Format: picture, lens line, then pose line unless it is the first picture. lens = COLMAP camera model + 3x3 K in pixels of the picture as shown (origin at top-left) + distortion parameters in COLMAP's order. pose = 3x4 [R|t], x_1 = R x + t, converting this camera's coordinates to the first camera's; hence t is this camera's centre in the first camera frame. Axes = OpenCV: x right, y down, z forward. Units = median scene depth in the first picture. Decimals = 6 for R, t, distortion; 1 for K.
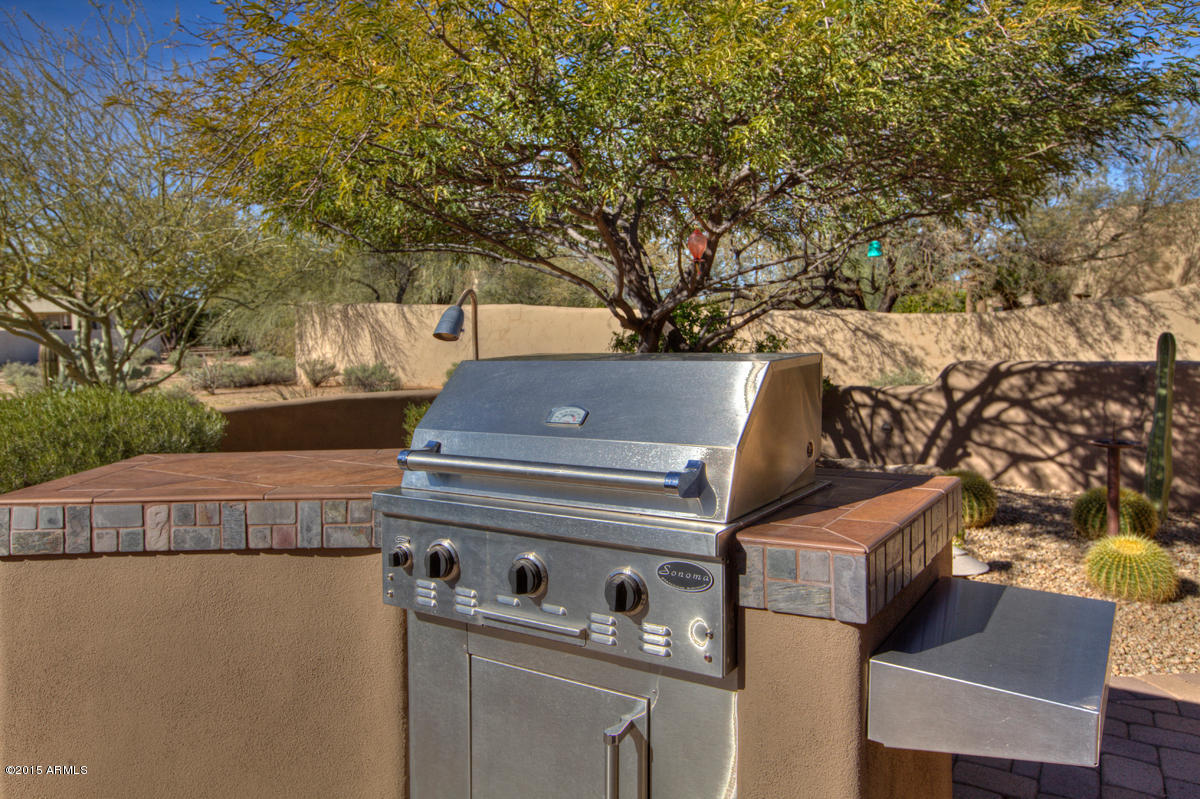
lens RADIAL K [[833.4, 0, 600.0], [0, 833.4, 399.5], [0, 0, 1]] dist [-0.002769, -0.000532]
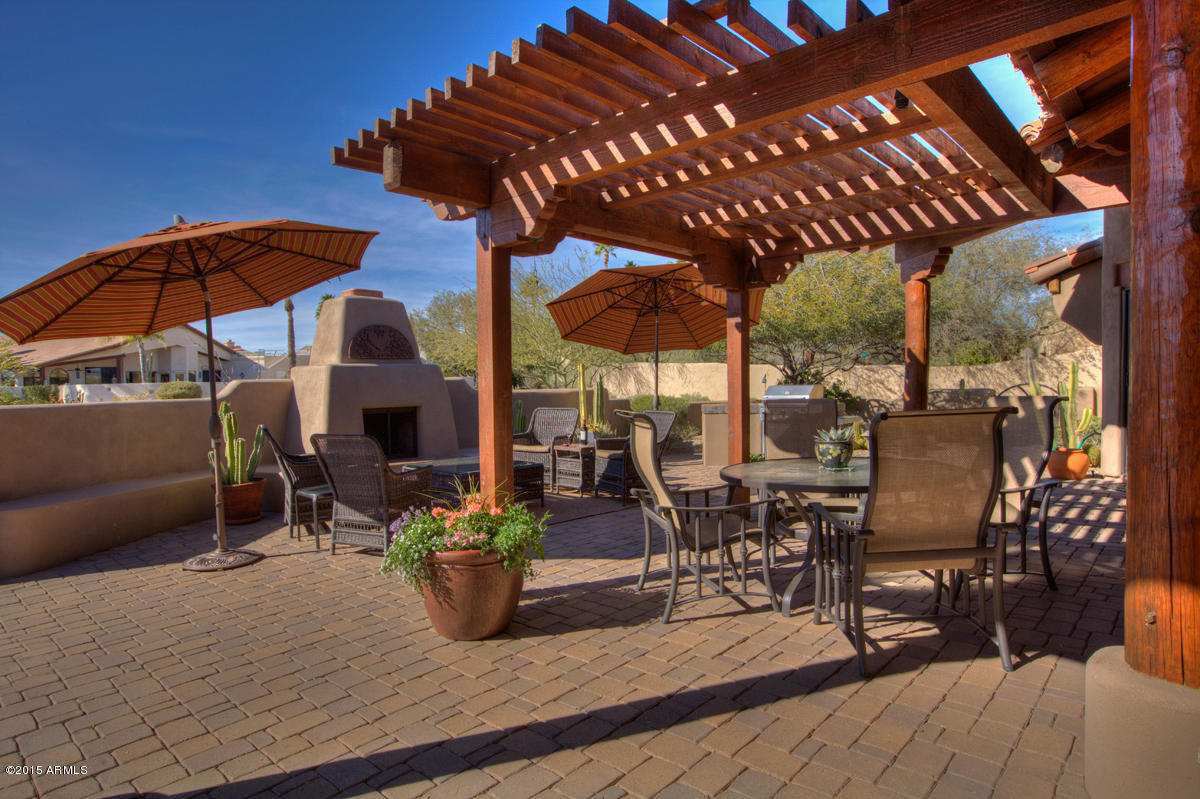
lens RADIAL K [[686.0, 0, 600.0], [0, 686.0, 399.5], [0, 0, 1]] dist [-0.098763, 0.000009]
pose [[0.979889, -0.002497, -0.199526, -0.055200], [-0.006568, 0.998976, -0.044755, 0.043612], [0.199433, 0.045166, 0.978870, -0.633371]]
